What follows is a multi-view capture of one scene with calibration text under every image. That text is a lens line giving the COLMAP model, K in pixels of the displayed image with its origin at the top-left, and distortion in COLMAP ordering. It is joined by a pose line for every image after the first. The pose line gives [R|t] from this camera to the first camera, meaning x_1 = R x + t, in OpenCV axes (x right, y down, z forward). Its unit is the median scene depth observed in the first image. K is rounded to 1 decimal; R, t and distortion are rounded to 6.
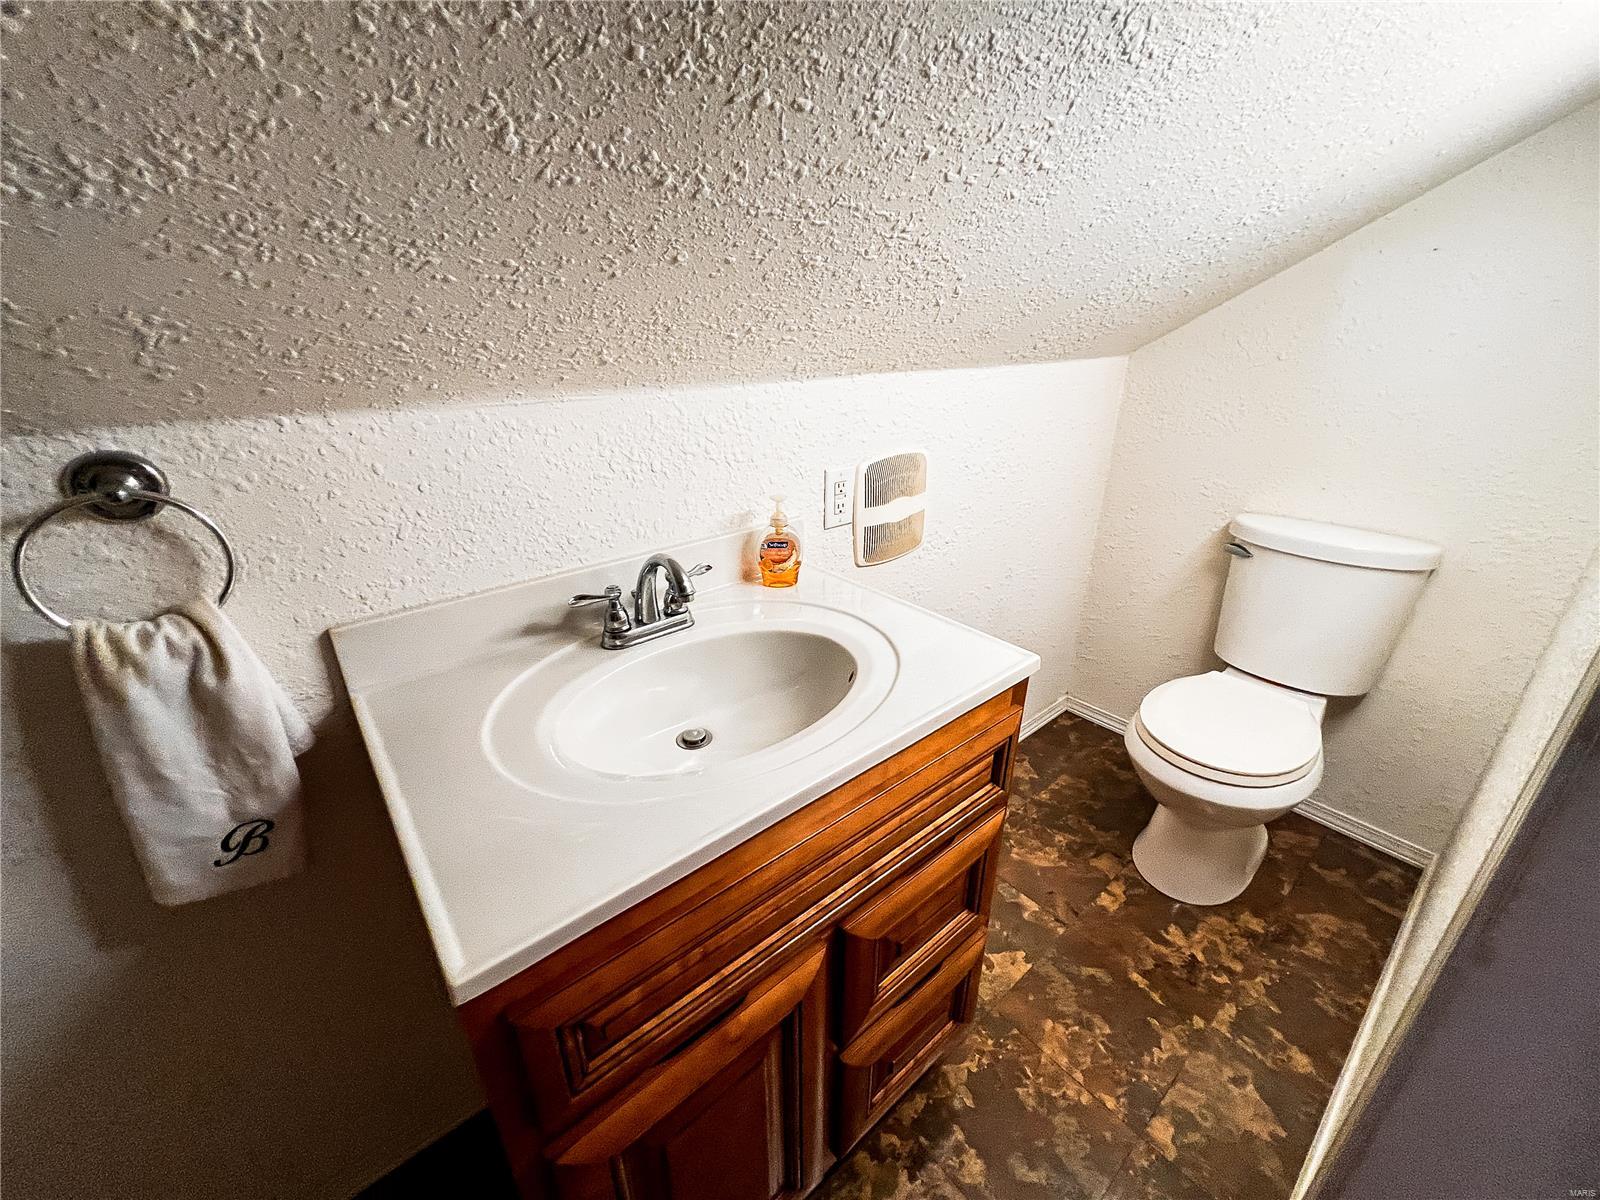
lens RADIAL K [[638.5, 0, 802.8], [0, 638.5, 600.3], [0, 0, 1]] dist [-0.000554, 0.000010]
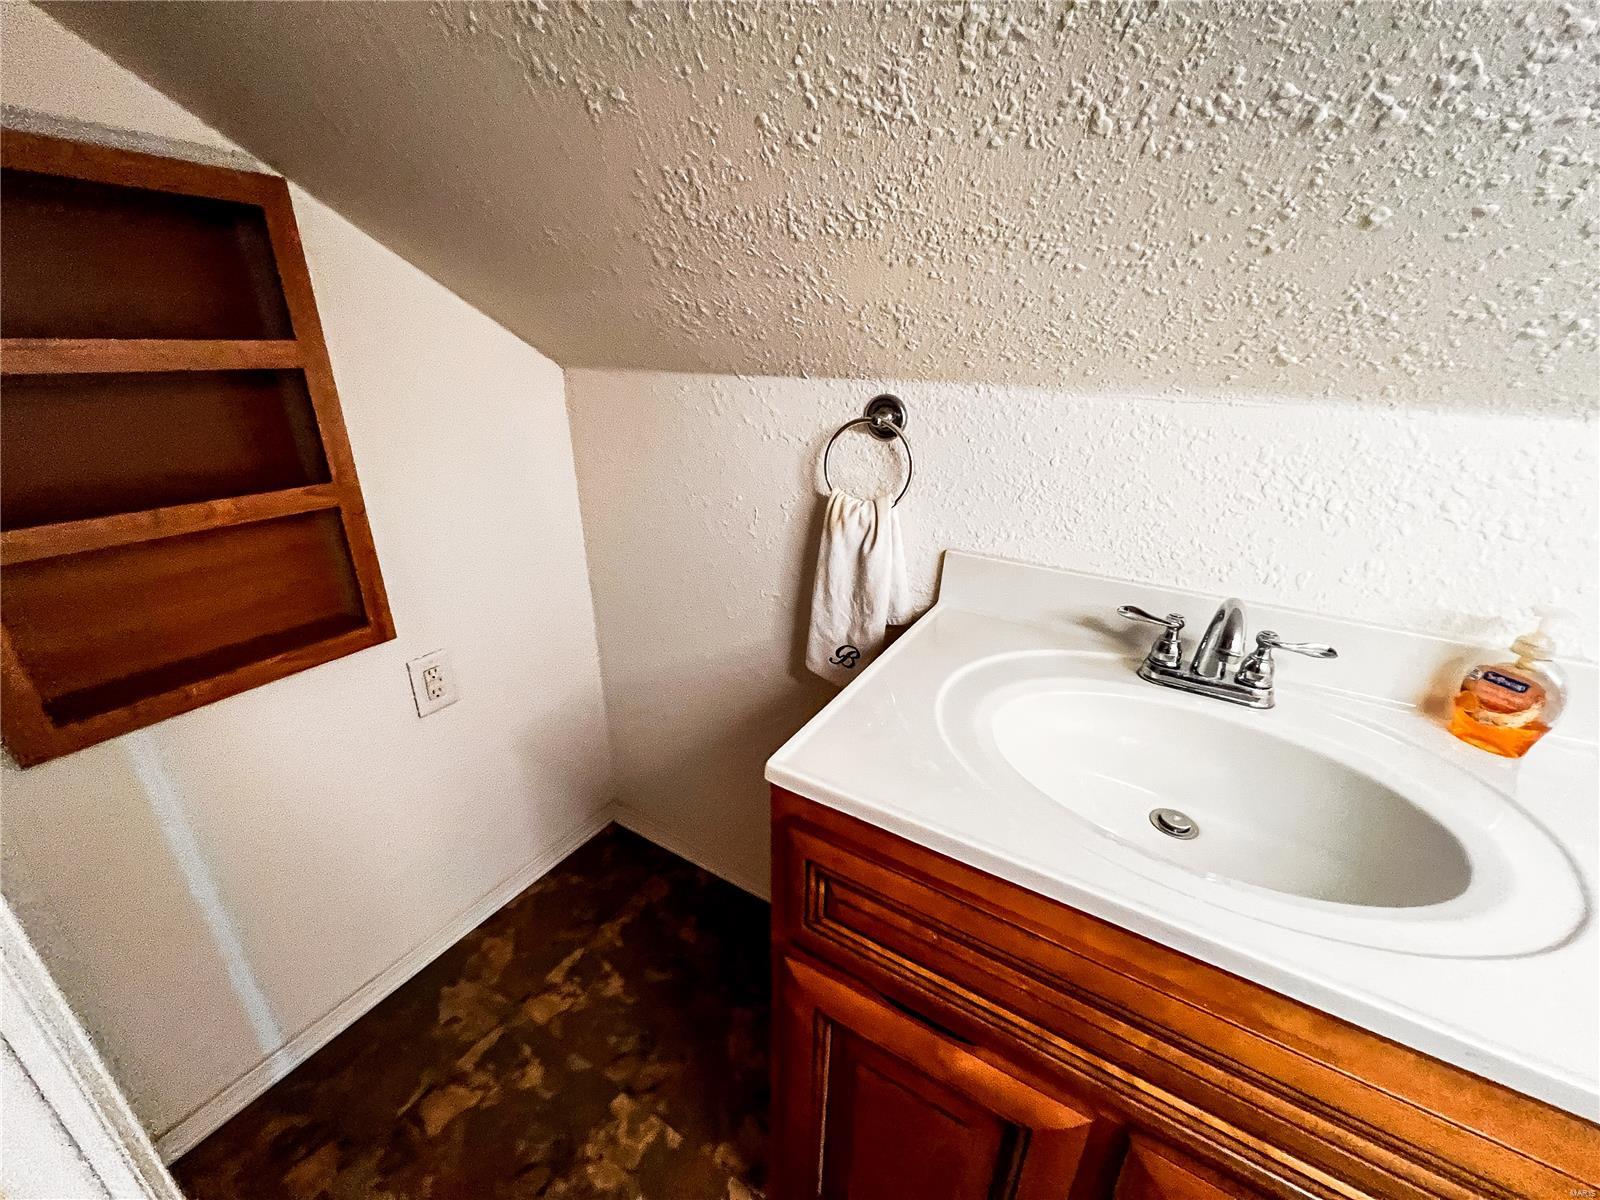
lens RADIAL K [[638.5, 0, 802.8], [0, 638.5, 600.3], [0, 0, 1]] dist [-0.000554, 0.000010]
pose [[0.331978, 0.372466, -0.866637, 0.420250], [-0.392322, 0.890028, 0.232235, -0.061888], [0.857831, 0.262904, 0.441596, 0.247288]]
